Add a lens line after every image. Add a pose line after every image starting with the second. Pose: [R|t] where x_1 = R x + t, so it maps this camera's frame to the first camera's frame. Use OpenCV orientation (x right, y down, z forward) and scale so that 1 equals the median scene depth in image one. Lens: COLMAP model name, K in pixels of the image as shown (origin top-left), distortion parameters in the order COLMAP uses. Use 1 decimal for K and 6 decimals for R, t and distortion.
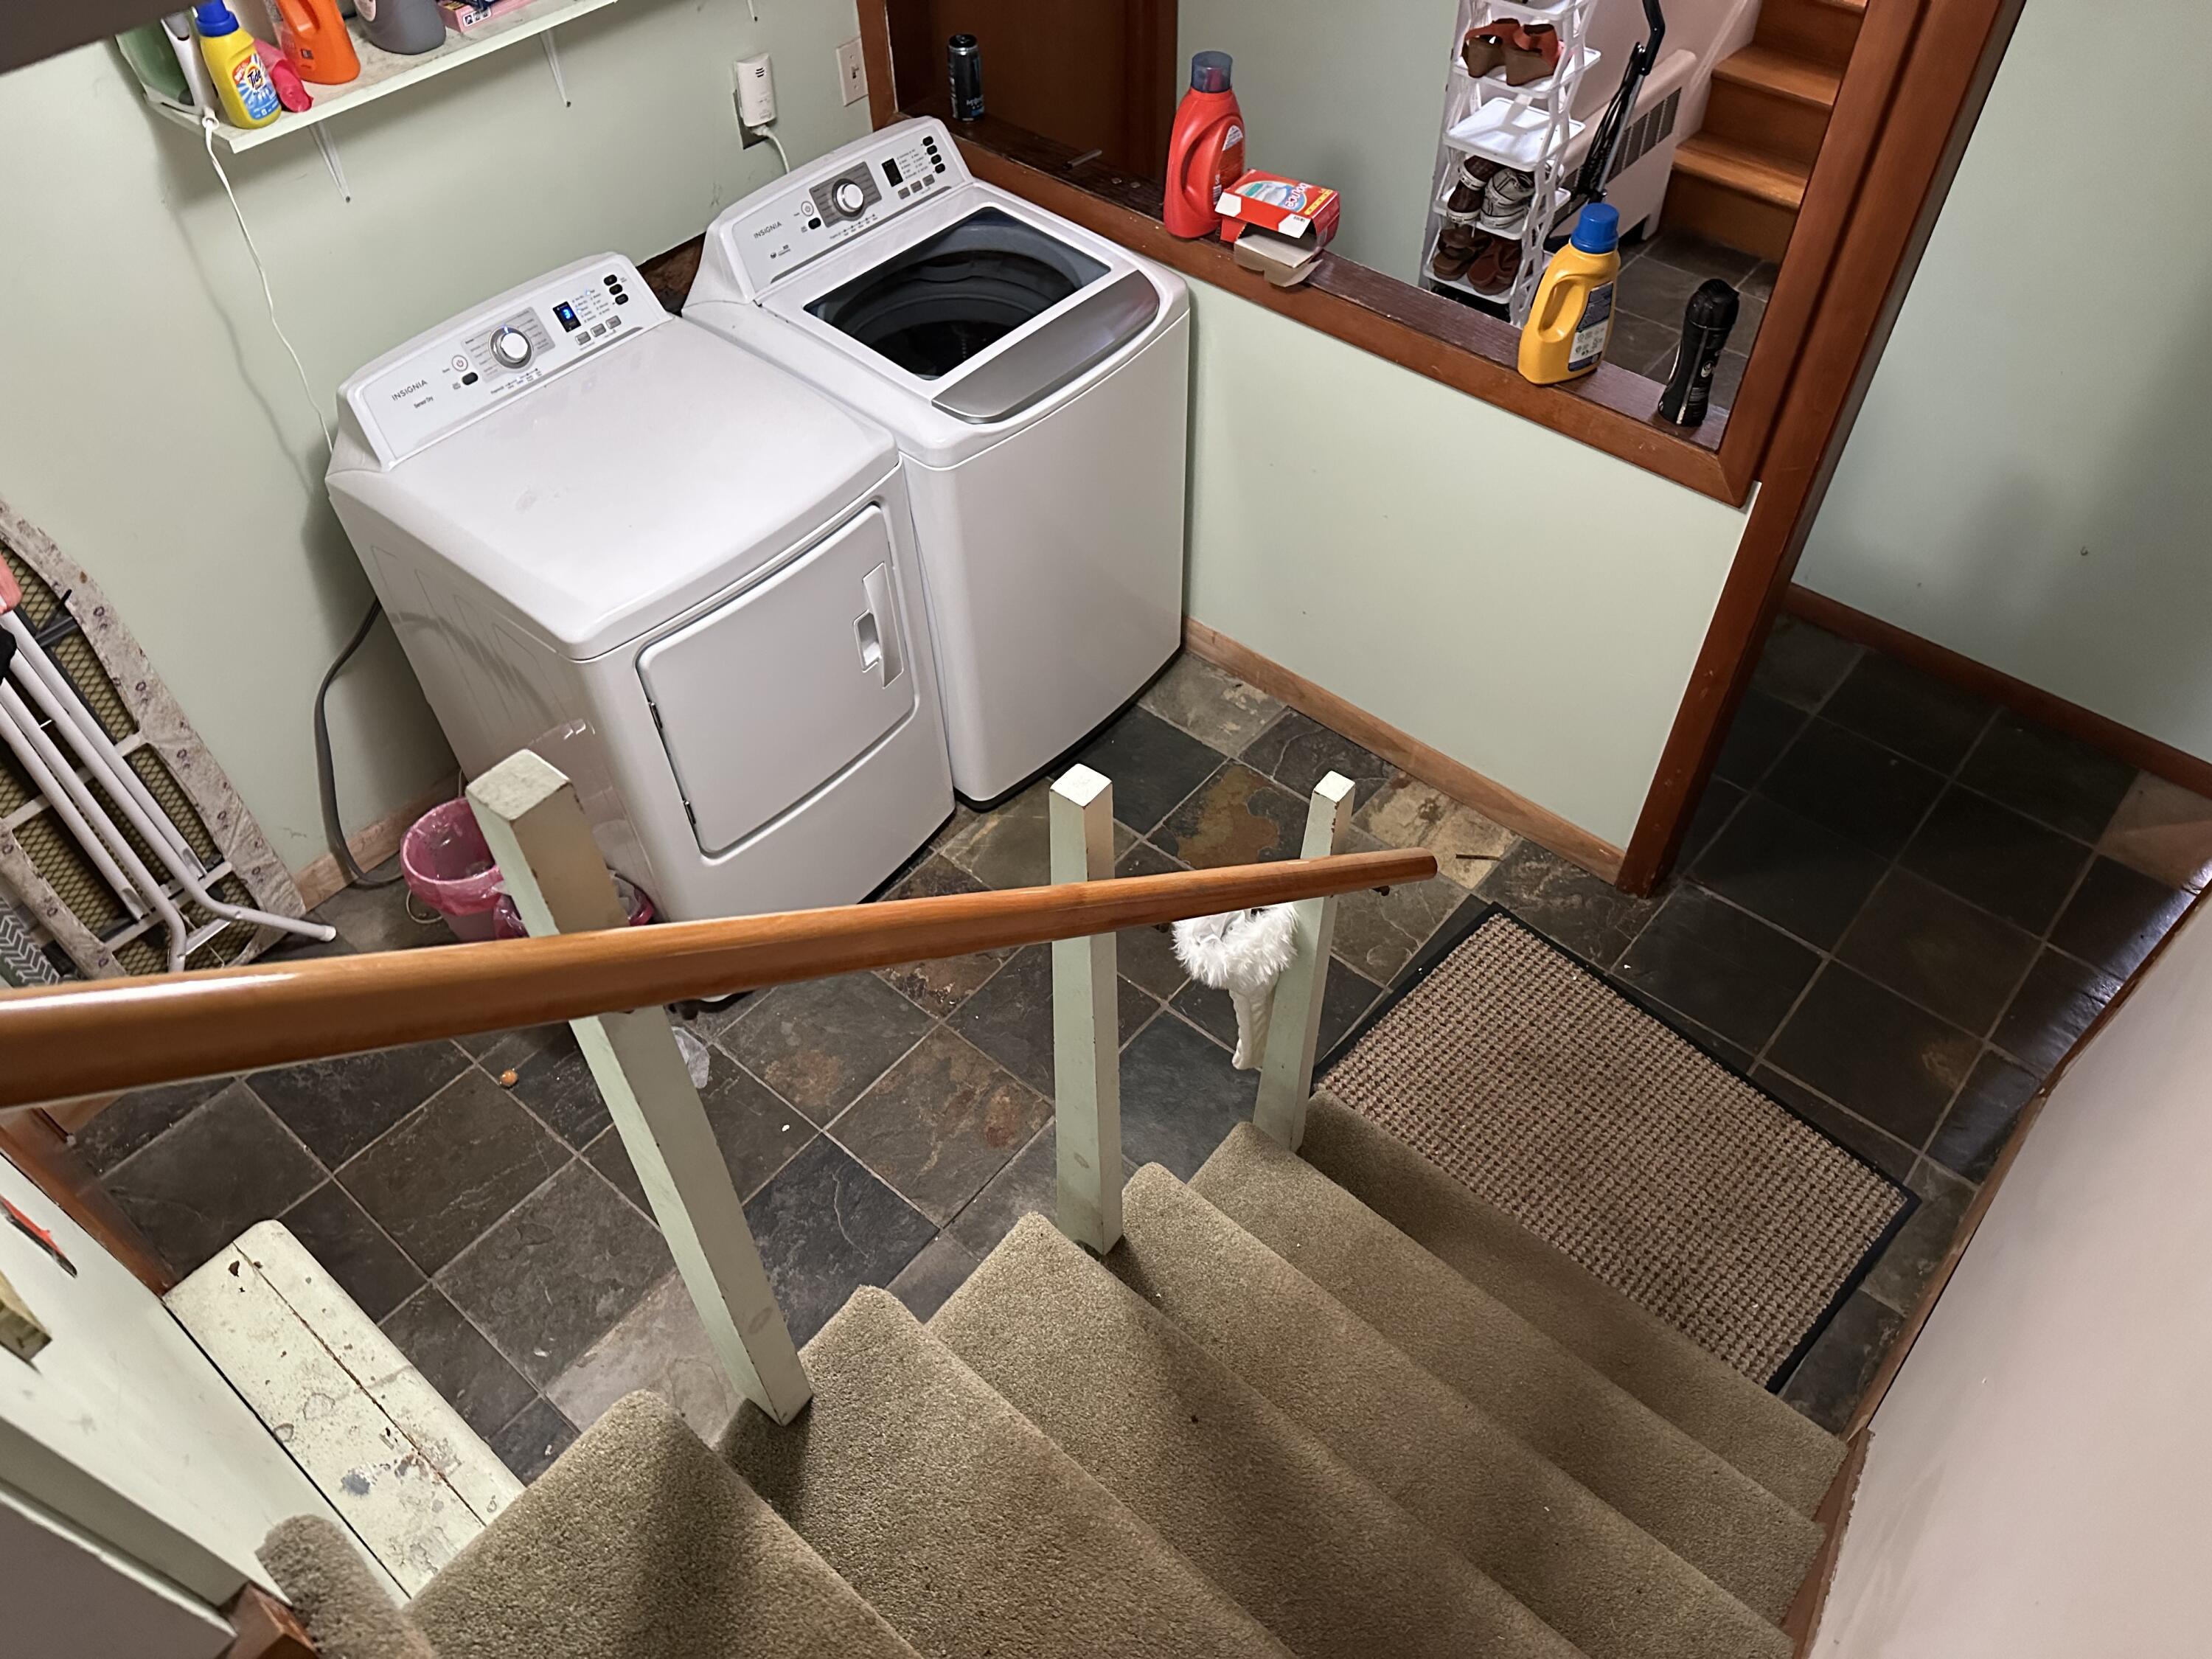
lens RADIAL K [[1546.7, 0, 1110.4], [0, 1546.7, 846.1], [0, 0, 1]] dist [0.042071, -0.049311]
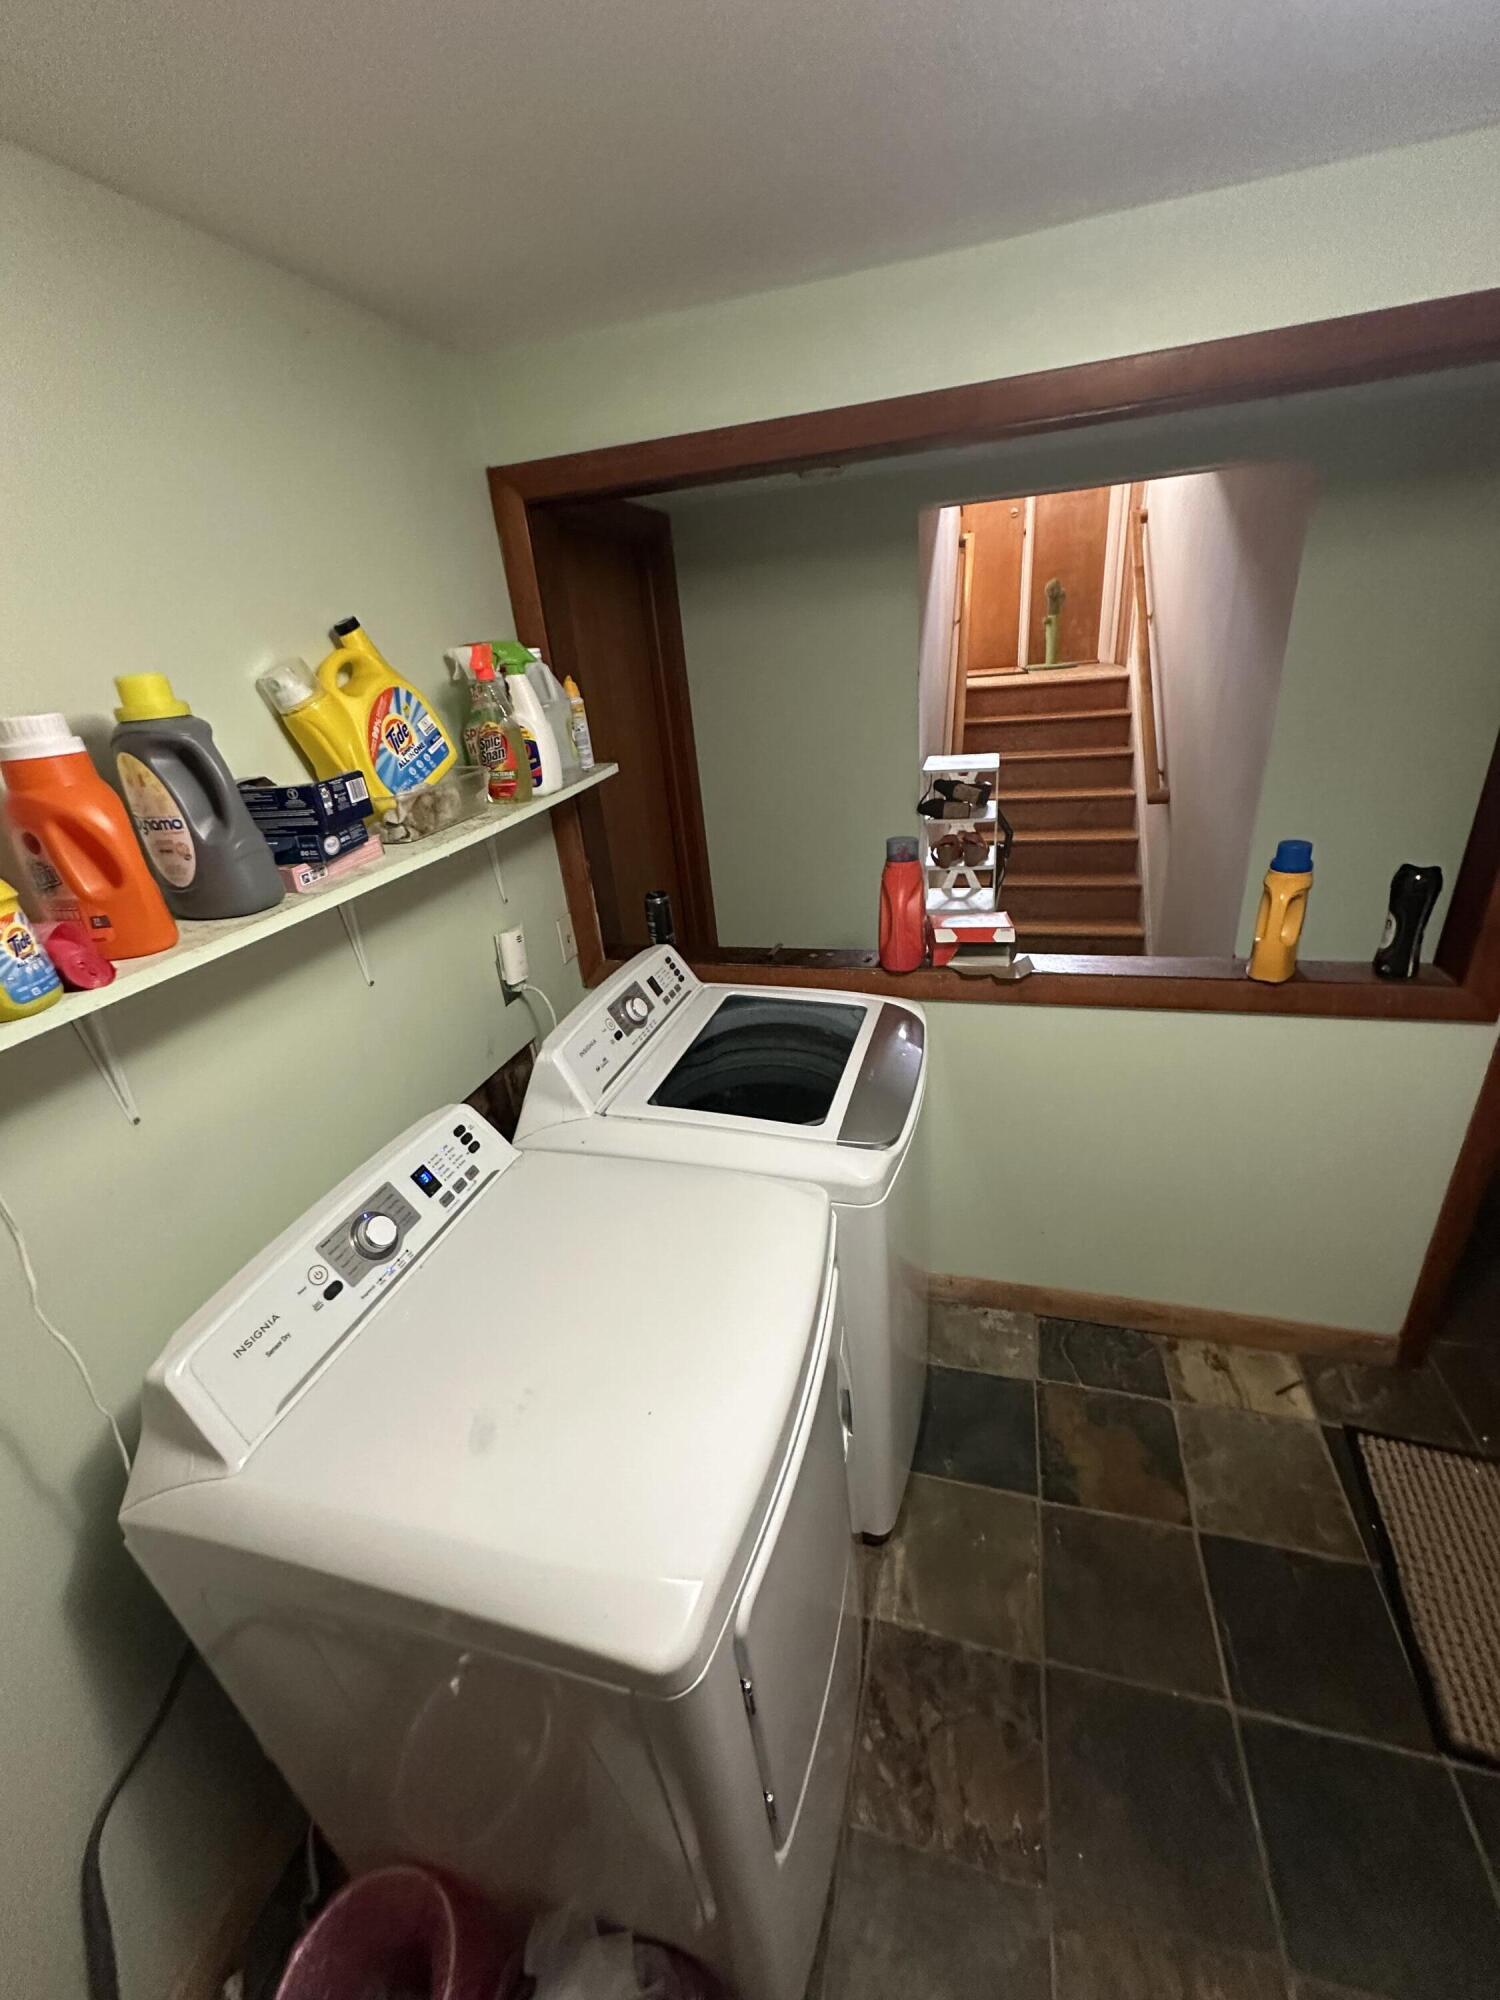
lens RADIAL K [[796.9, 0, 755.5], [0, 796.9, 1003.7], [0, 0, 1]] dist [-0.004782, 0.000880]
pose [[0.908979, -0.234294, 0.344767, -0.292896], [0.361370, 0.855175, -0.371600, -0.180600], [-0.207773, 0.462365, 0.862003, 0.499100]]
